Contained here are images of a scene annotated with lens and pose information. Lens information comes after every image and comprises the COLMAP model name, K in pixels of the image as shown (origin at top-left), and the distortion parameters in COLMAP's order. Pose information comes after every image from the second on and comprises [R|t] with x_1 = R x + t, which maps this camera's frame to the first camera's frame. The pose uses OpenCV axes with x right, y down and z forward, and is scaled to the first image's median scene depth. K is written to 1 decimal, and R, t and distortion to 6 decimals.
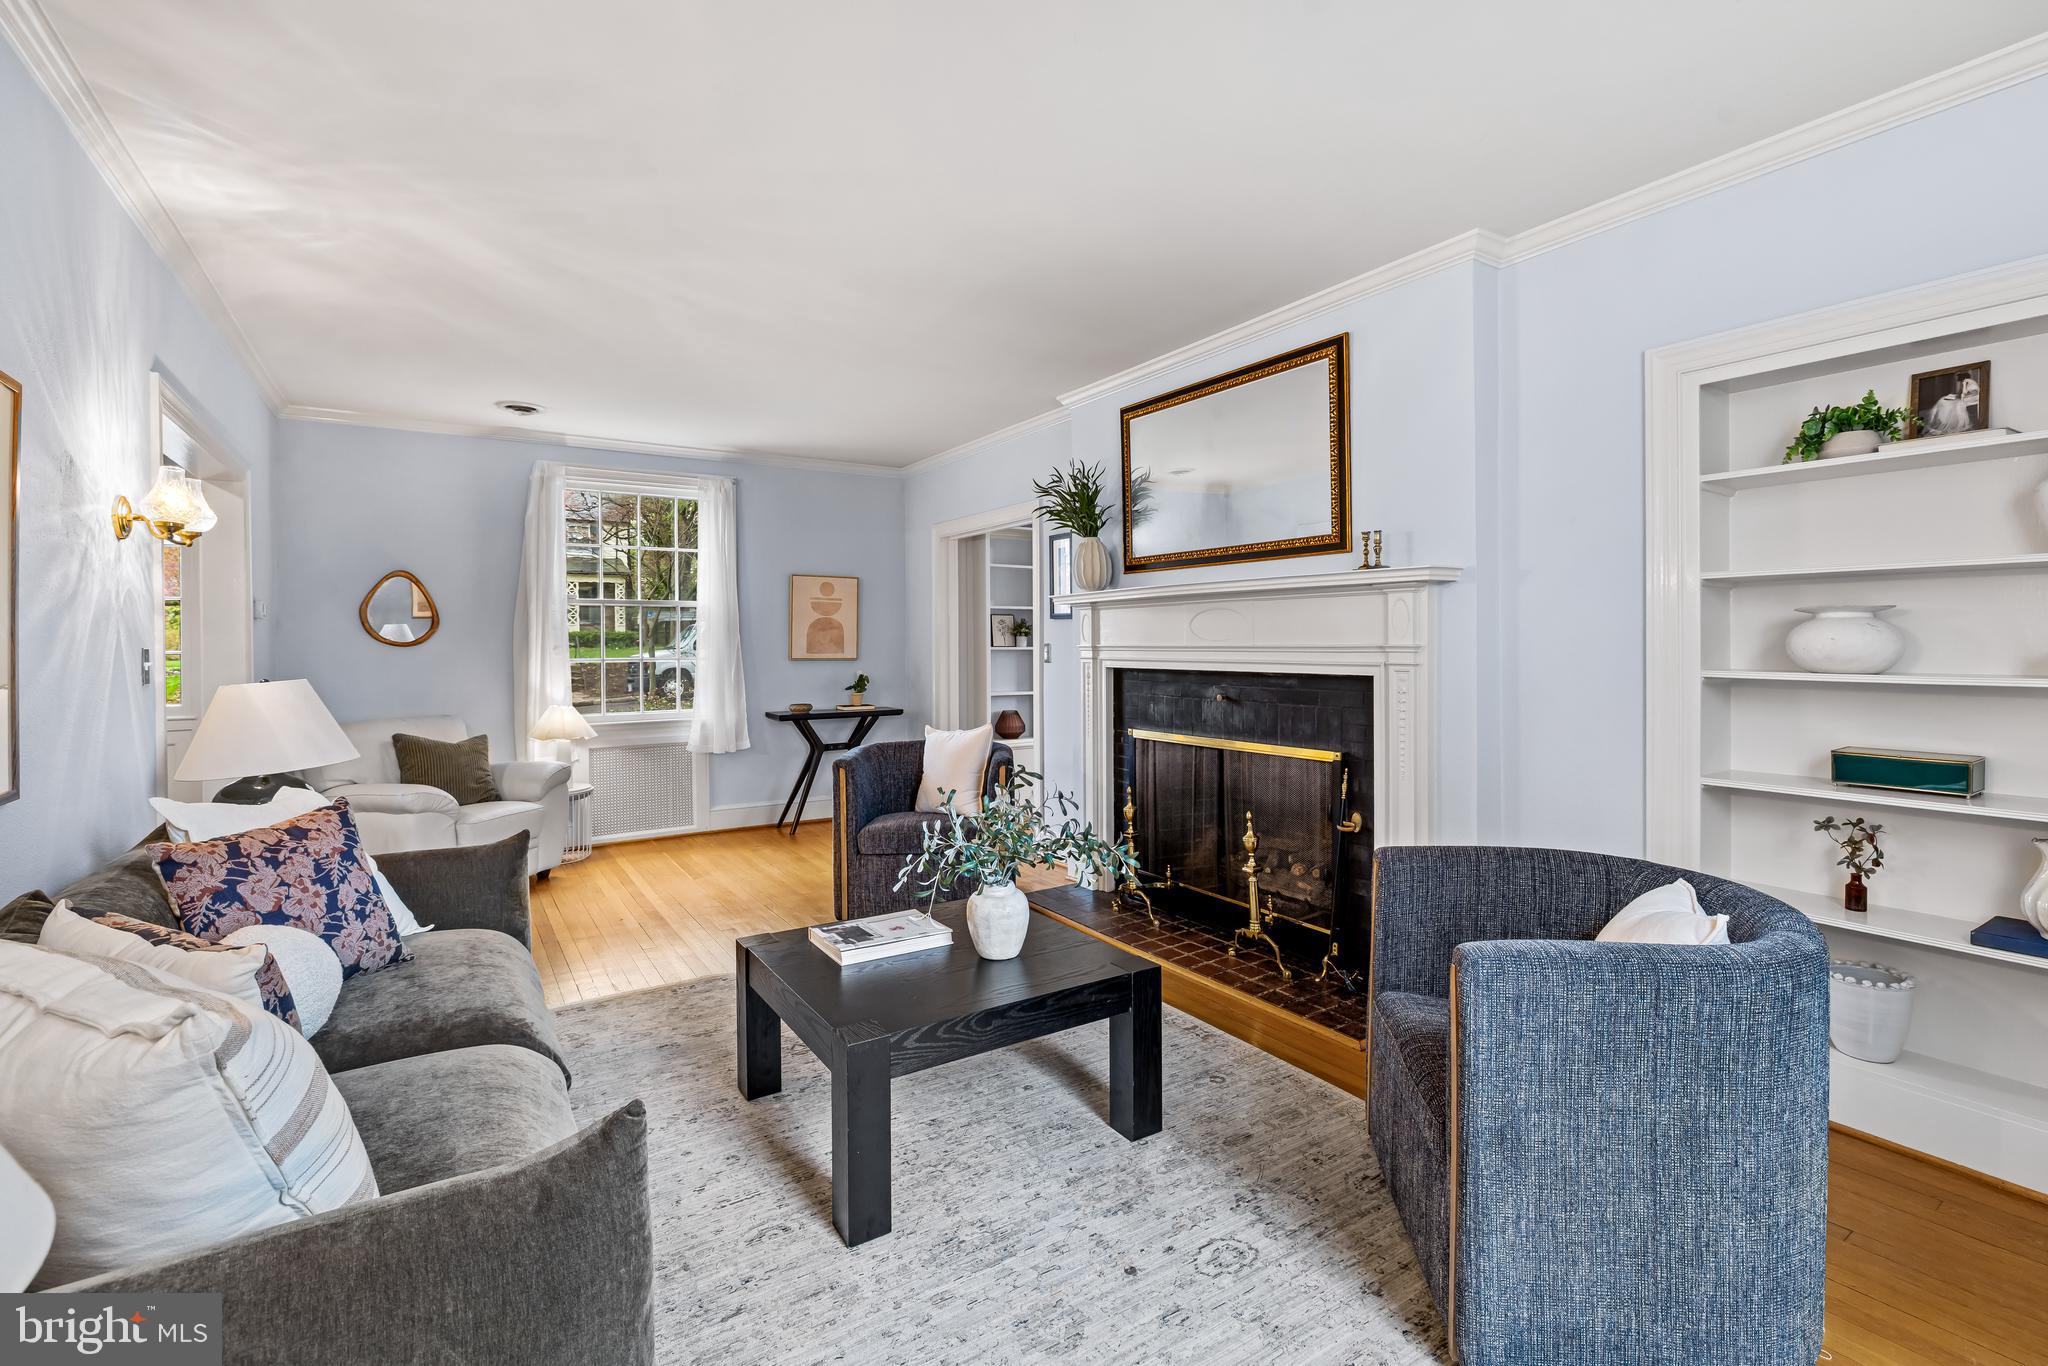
lens RADIAL K [[920.8, 0, 1041.7], [0, 920.8, 647.5], [0, 0, 1]] dist [-0.001164, -0.000065]
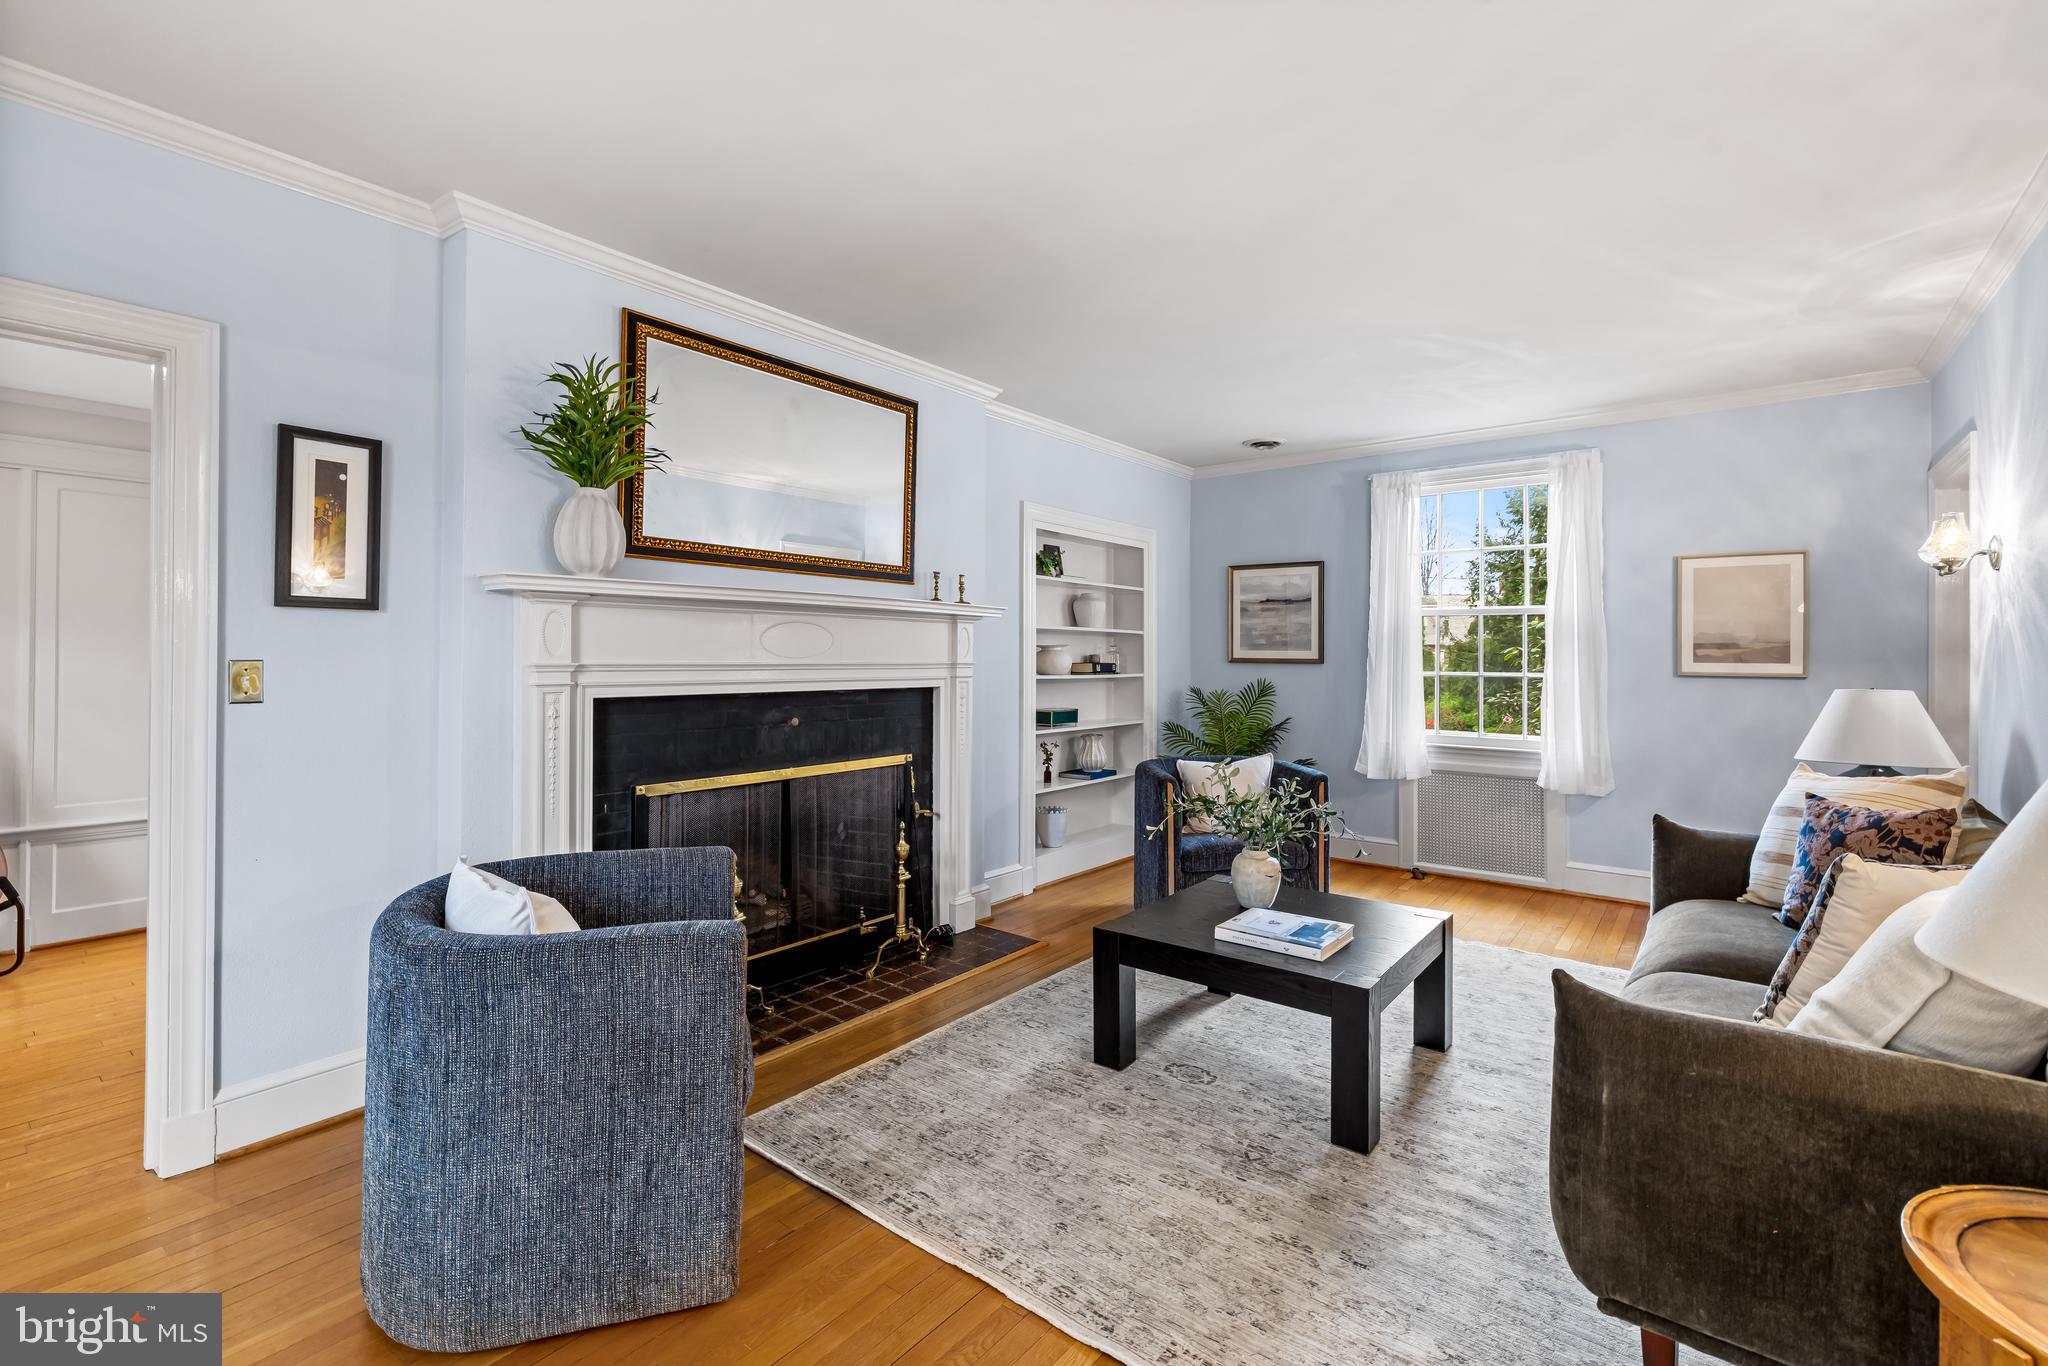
lens RADIAL K [[907.6, 0, 1022.8], [0, 907.6, 652.1], [0, 0, 1]] dist [0.000806, 0.000153]
pose [[-0.313030, 0.010843, 0.949681, -0.800554], [0.003020, 0.999941, -0.010422, -0.003369], [-0.949738, -0.000395, -0.313045, 1.193169]]
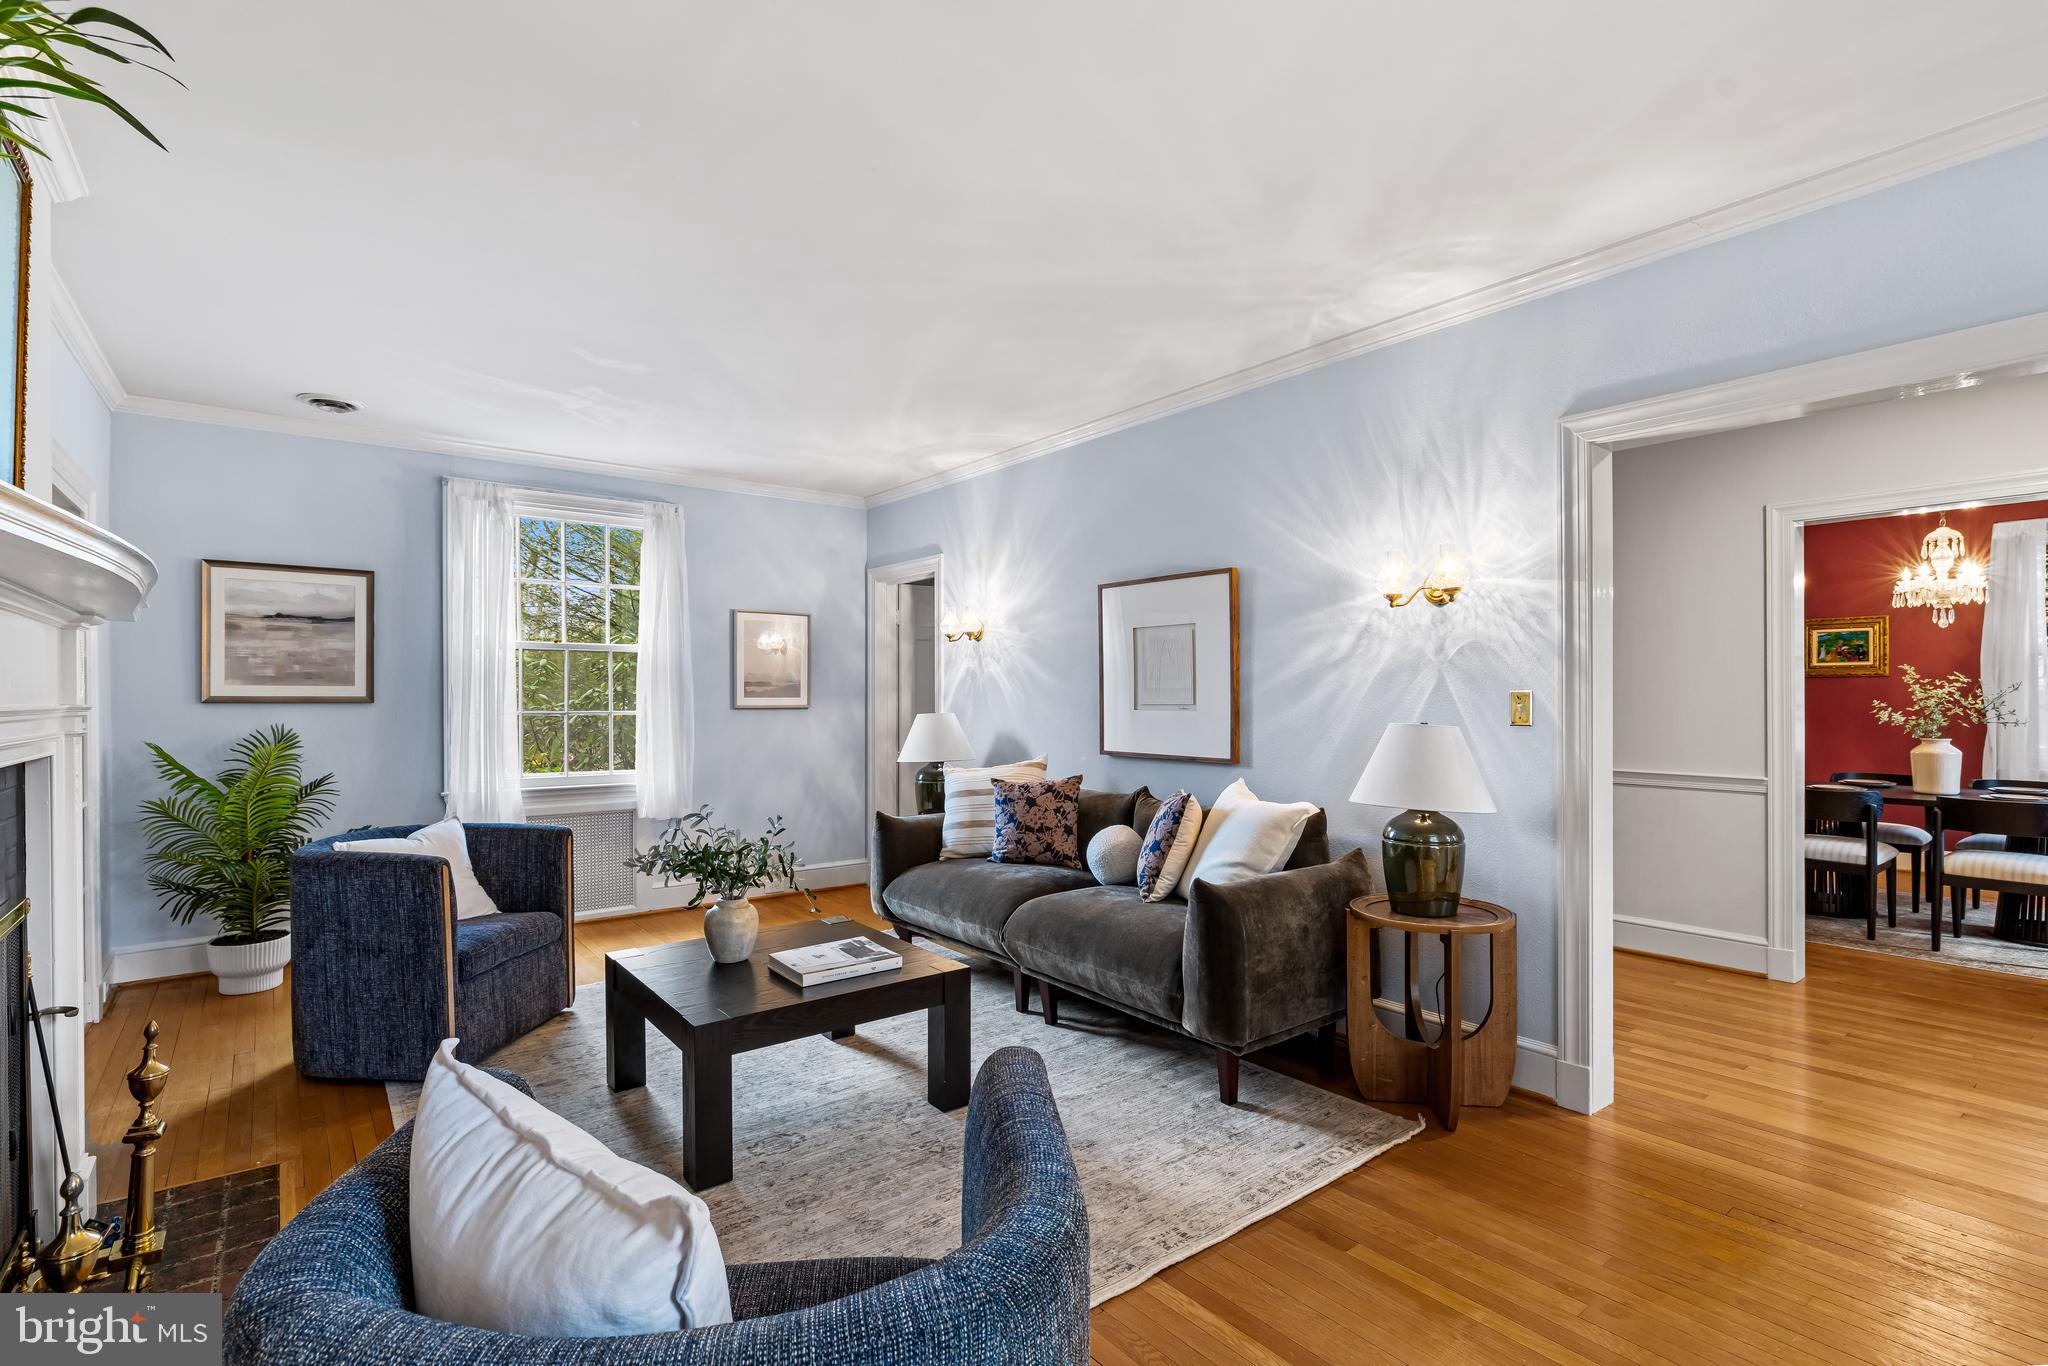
lens RADIAL K [[958.3, 0, 1042.9], [0, 958.3, 697.6], [0, 0, 1]] dist [-0.000076, -0.000004]
pose [[-0.995957, 0.009966, -0.089273, -0.237922], [0.009291, 0.999925, 0.007975, -0.007308], [0.089346, 0.007113, -0.995975, 1.592447]]
